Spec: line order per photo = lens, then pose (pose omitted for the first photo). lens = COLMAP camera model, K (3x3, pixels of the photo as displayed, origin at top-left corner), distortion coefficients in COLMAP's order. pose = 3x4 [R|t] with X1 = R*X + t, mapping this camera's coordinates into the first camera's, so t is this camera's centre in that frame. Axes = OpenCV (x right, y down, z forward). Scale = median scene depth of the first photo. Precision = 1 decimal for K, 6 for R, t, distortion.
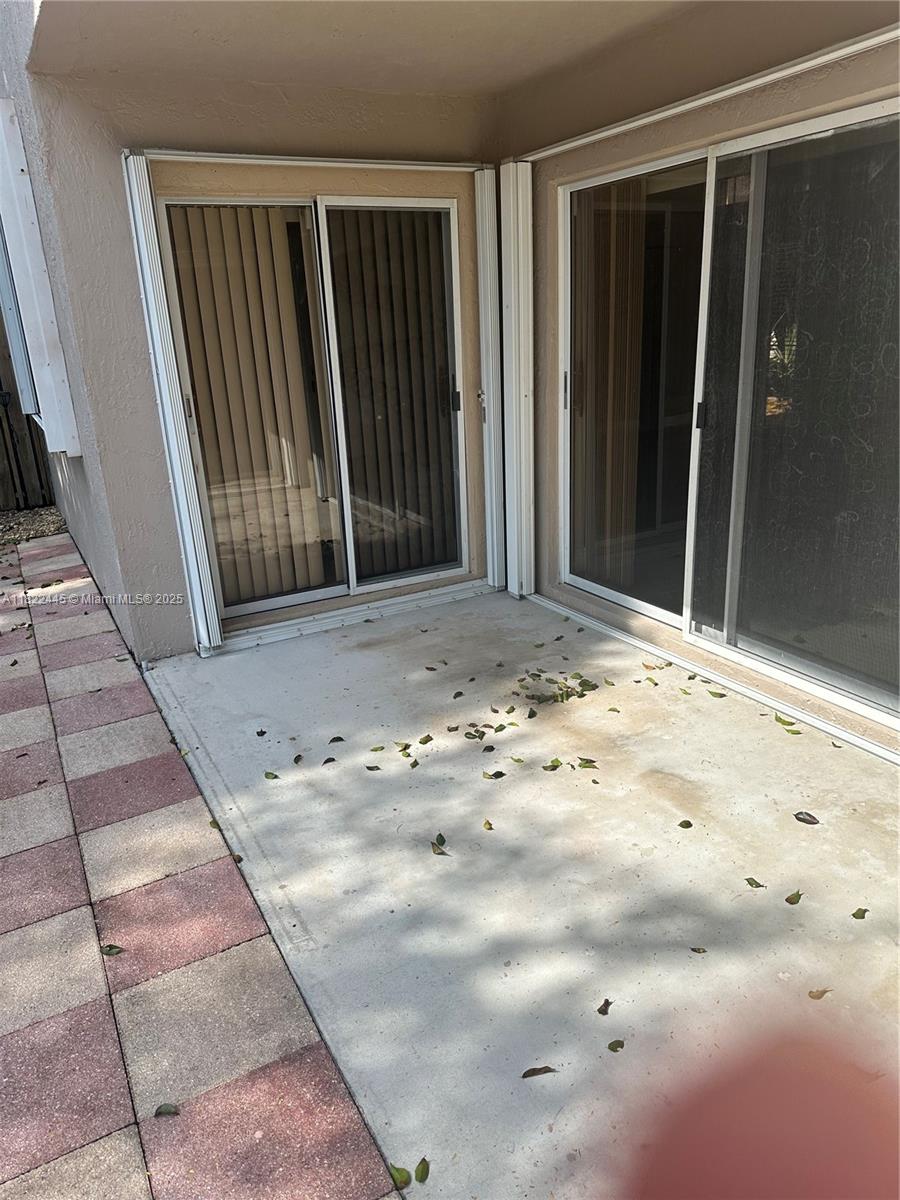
lens RADIAL K [[844.7, 0, 450.0], [0, 844.7, 600.0], [0, 0, 1]] dist [0.065819, -0.124889]
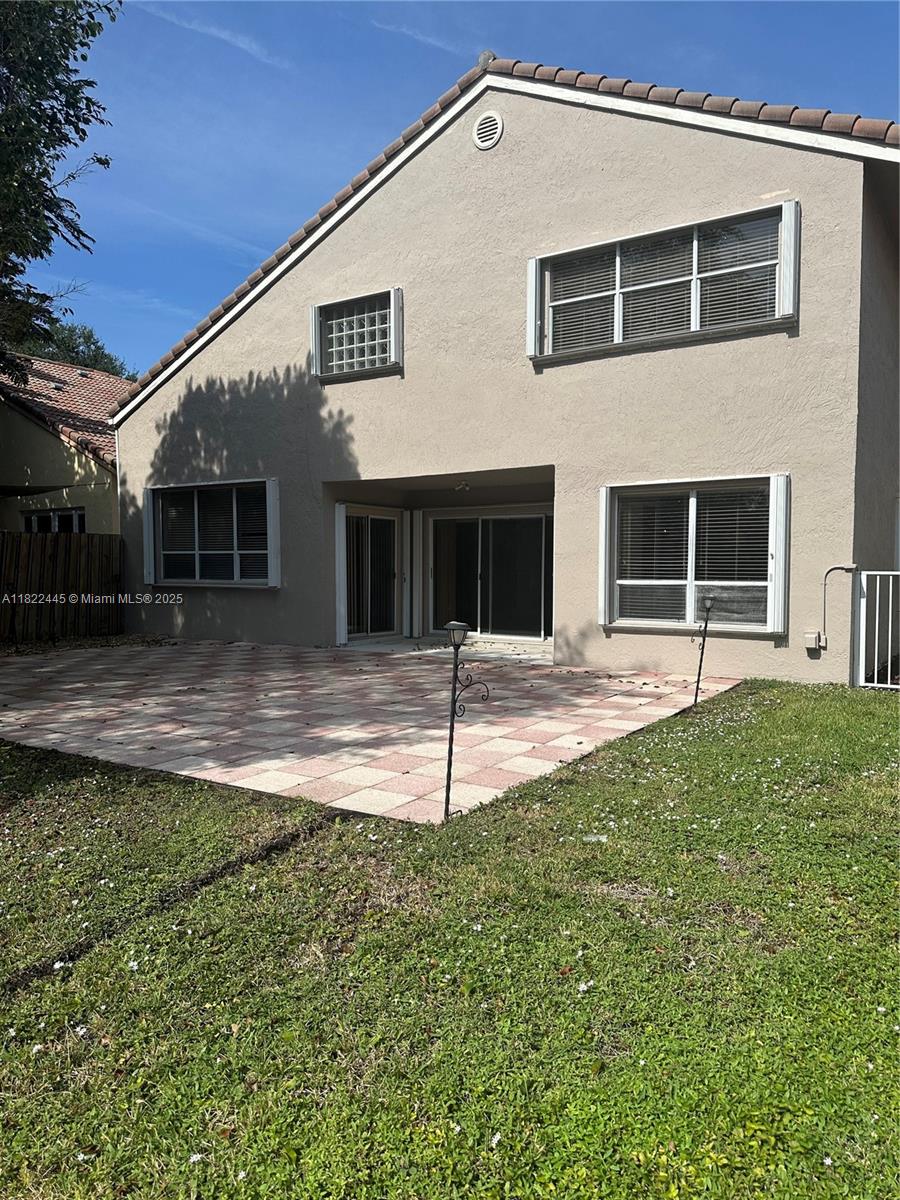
lens RADIAL K [[853.1, 0, 448.7], [0, 853.1, 613.2], [0, 0, 1]] dist [0.042414, -0.060698]
pose [[0.881145, 0.022526, 0.472308, -1.444641], [0.104408, 0.964941, -0.240807, 0.750338], [-0.461174, 0.261499, 0.847901, -1.898906]]
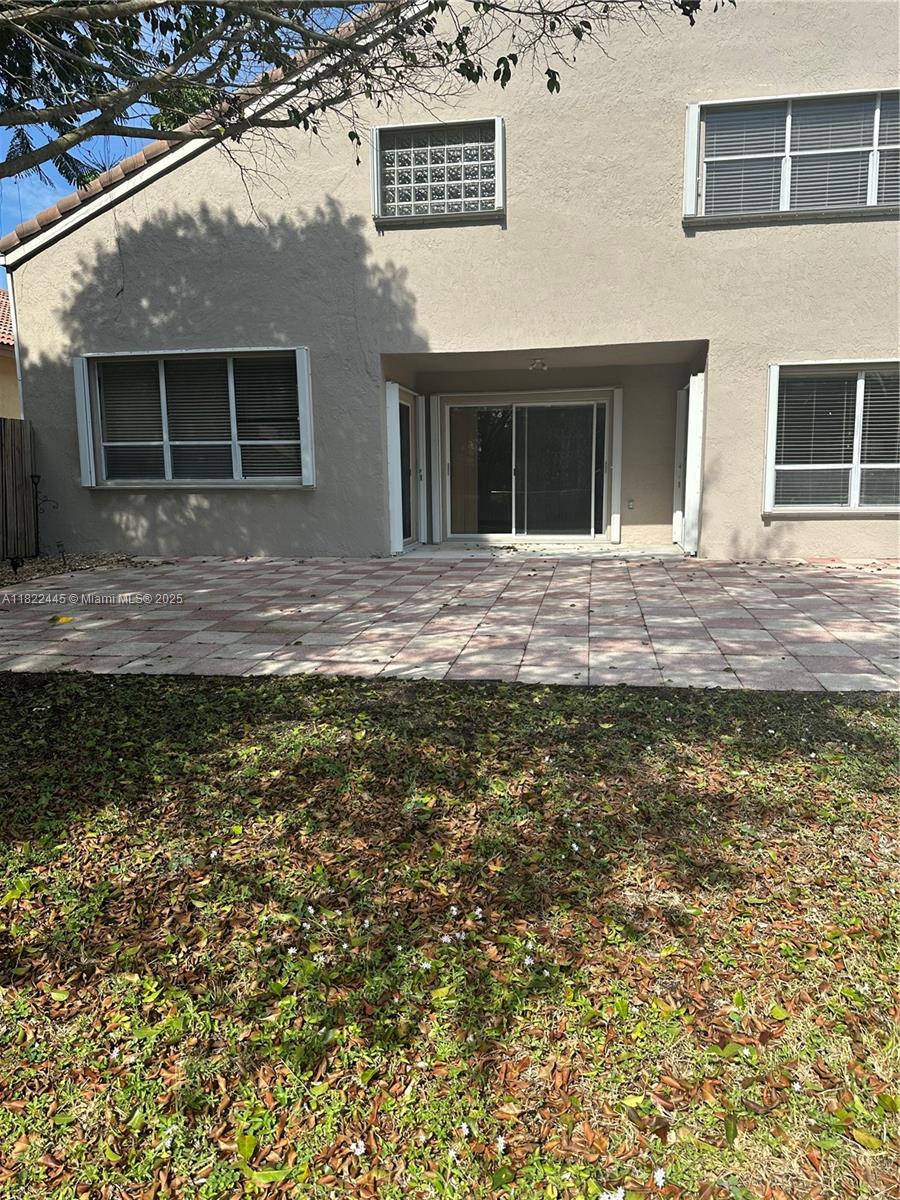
lens RADIAL K [[844.7, 0, 450.0], [0, 844.7, 600.0], [0, 0, 1]] dist [0.065819, -0.124889]
pose [[0.620564, -0.070931, 0.780941, -2.303629], [0.224944, 0.970147, -0.090633, 0.482739], [-0.751199, 0.231912, 0.617994, -0.726799]]
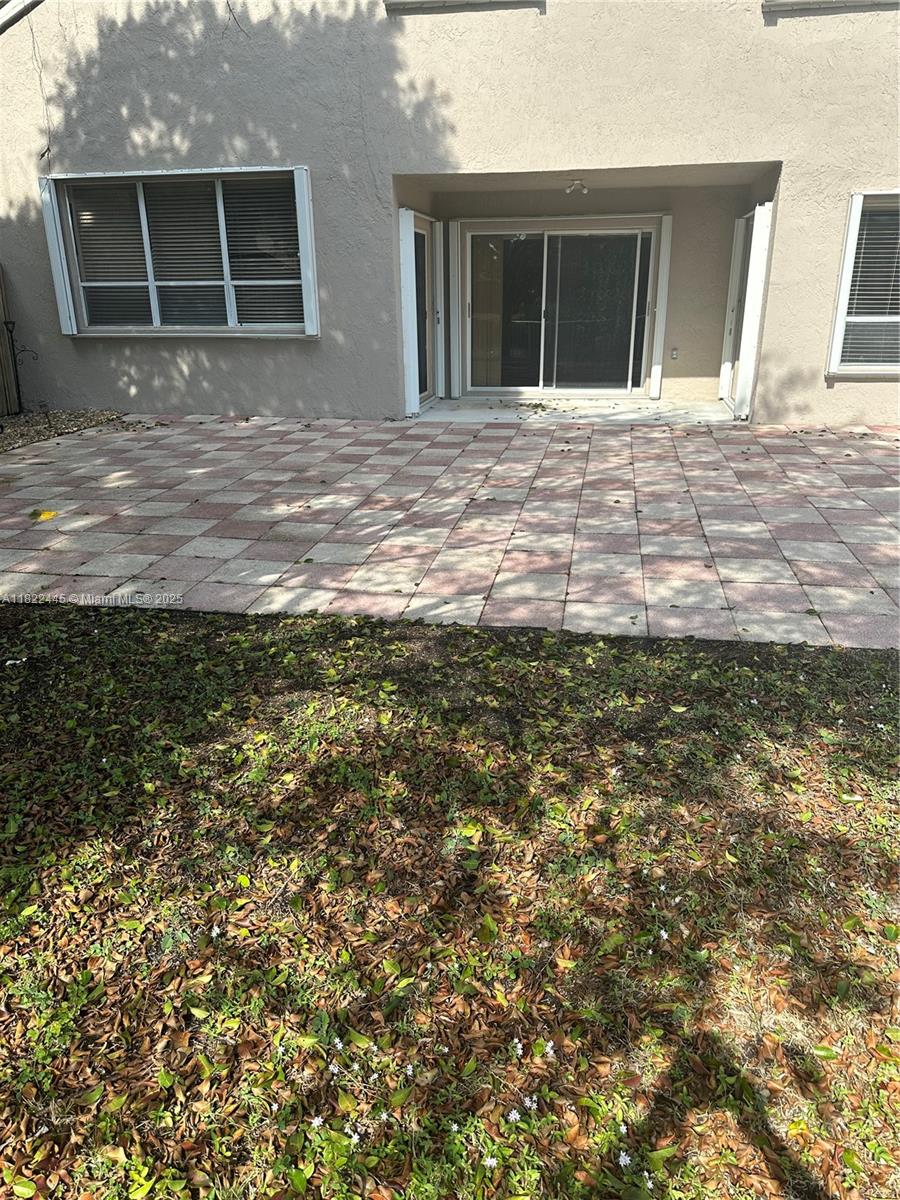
lens RADIAL K [[853.1, 0, 448.7], [0, 853.1, 613.2], [0, 0, 1]] dist [0.042414, -0.060698]
pose [[0.632357, -0.228794, 0.740120, -2.185940], [0.219061, 0.969210, 0.112448, 0.358327], [-0.743059, 0.091024, 0.663006, -0.628798]]
